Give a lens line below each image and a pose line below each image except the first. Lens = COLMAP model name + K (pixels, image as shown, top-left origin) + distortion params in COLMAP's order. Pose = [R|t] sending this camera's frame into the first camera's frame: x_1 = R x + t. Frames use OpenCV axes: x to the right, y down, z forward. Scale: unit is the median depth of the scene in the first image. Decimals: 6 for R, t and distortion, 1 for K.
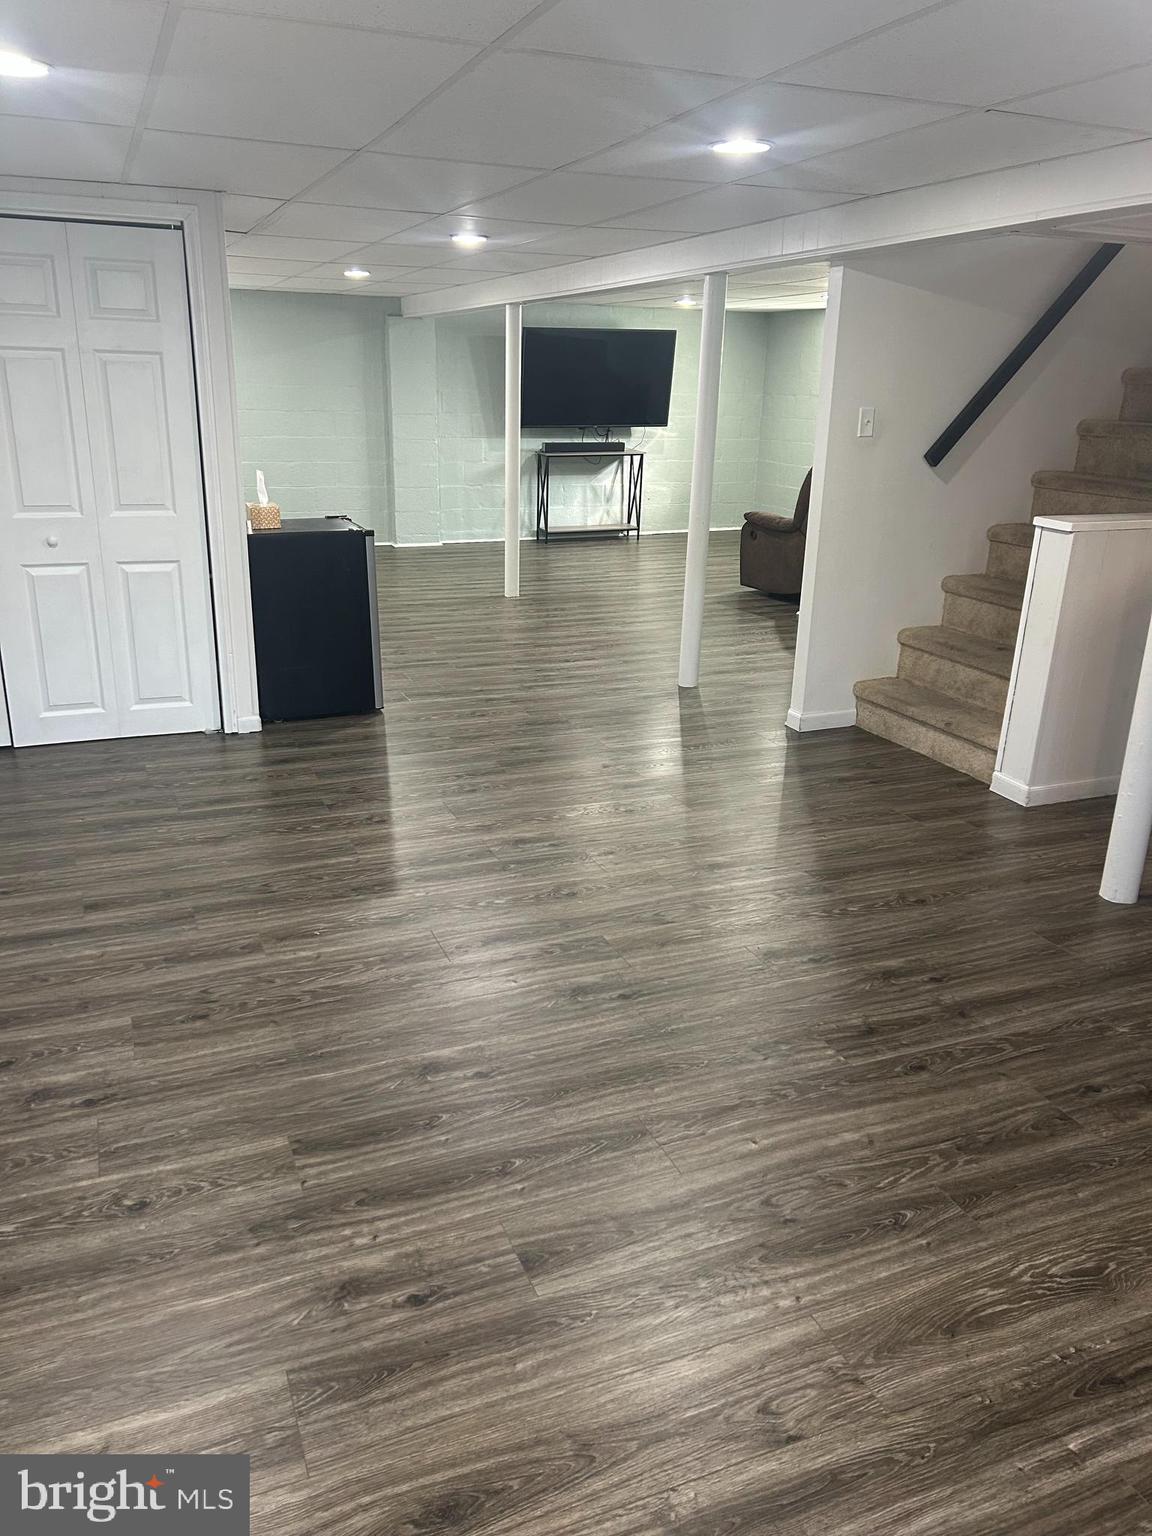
lens RADIAL K [[1190.2, 0, 568.6], [0, 1190.2, 771.8], [0, 0, 1]] dist [0.002016, 0.119238]
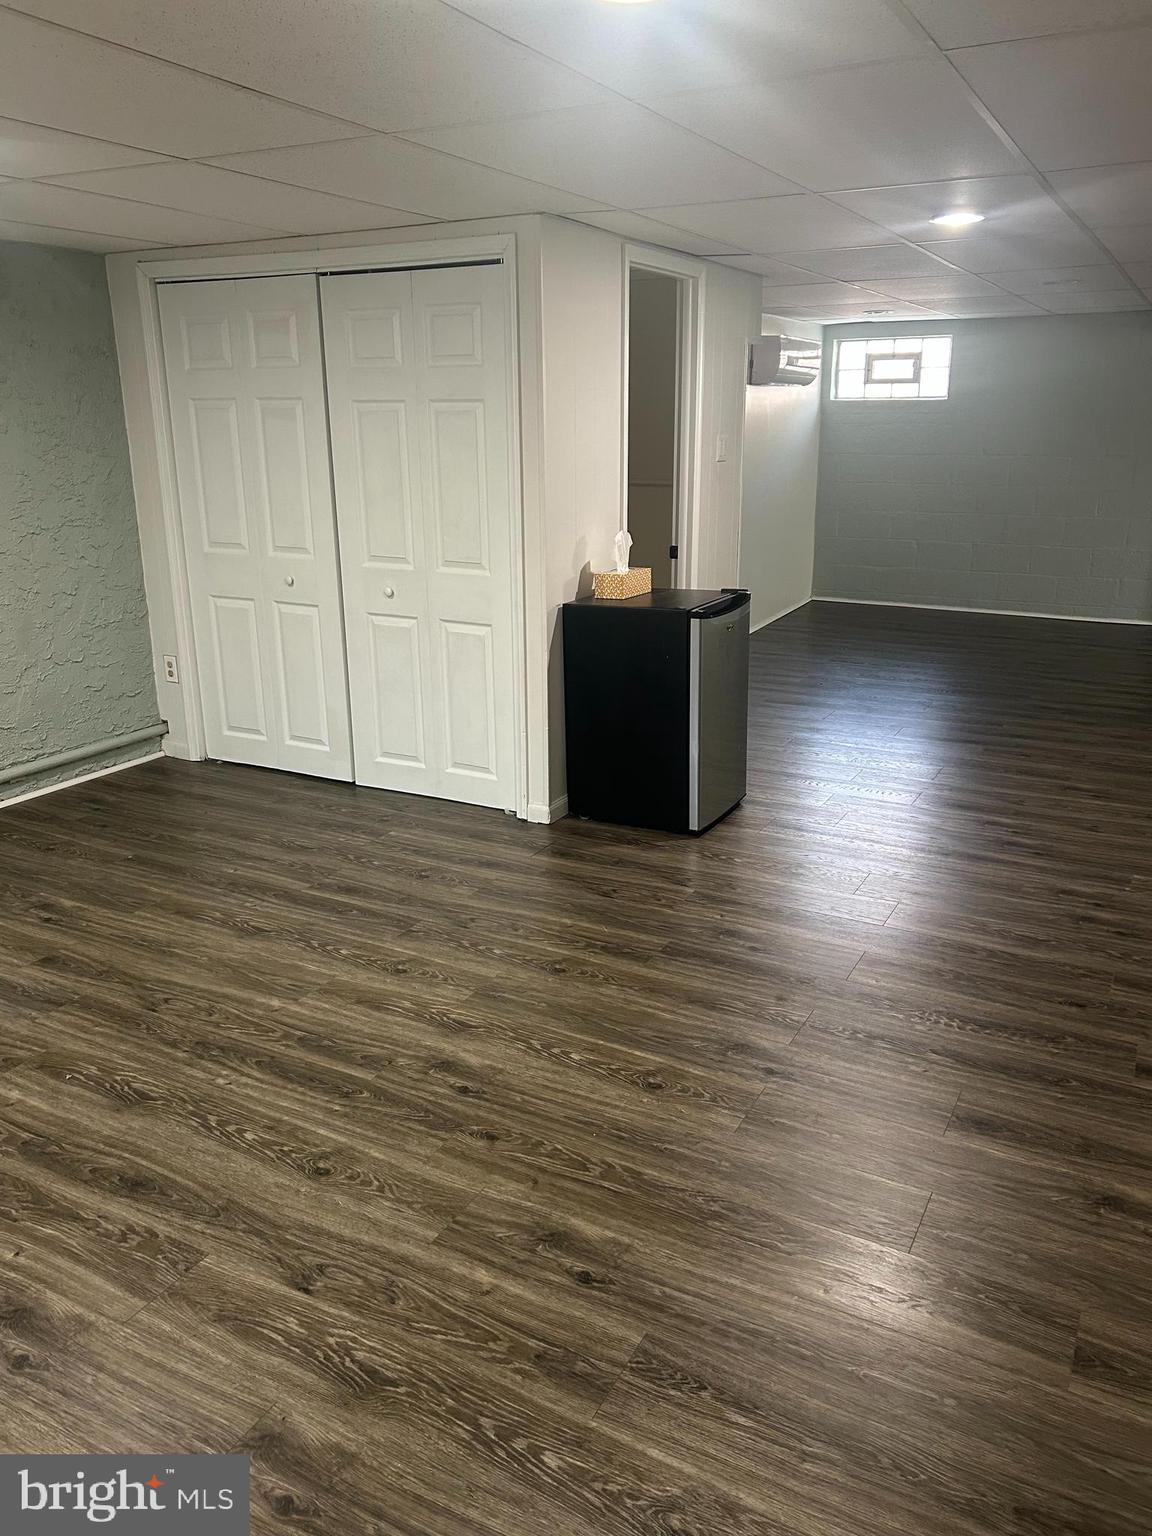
lens RADIAL K [[1160.7, 0, 562.2], [0, 1160.7, 774.9], [0, 0, 1]] dist [0.032993, -0.005567]
pose [[0.632673, 0.207517, -0.746097, 0.480401], [-0.224096, 0.971268, 0.080116, -0.178969], [0.741286, 0.116510, 0.660999, 0.559173]]
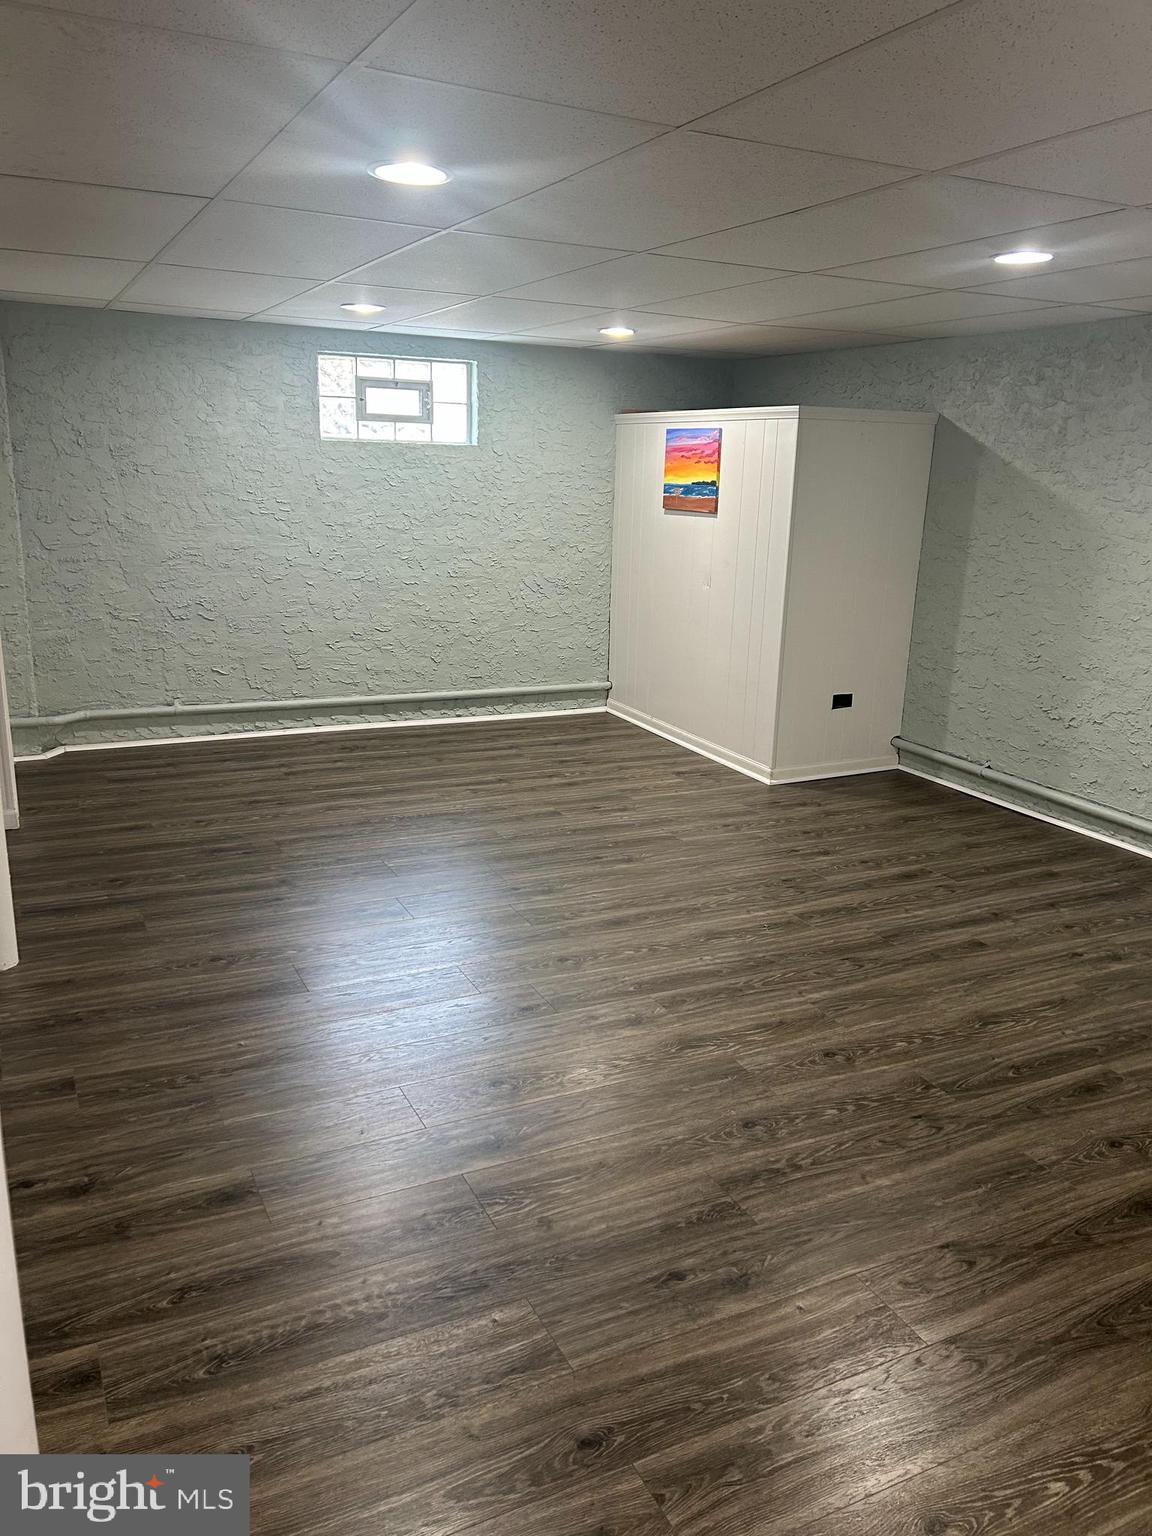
lens RADIAL K [[1160.7, 0, 562.2], [0, 1160.7, 774.9], [0, 0, 1]] dist [0.032993, -0.005567]
pose [[-0.996394, -0.032372, -0.078431, 0.077155], [-0.070003, 0.835988, 0.544264, -0.510187], [0.047949, 0.547792, -0.835240, 1.548996]]
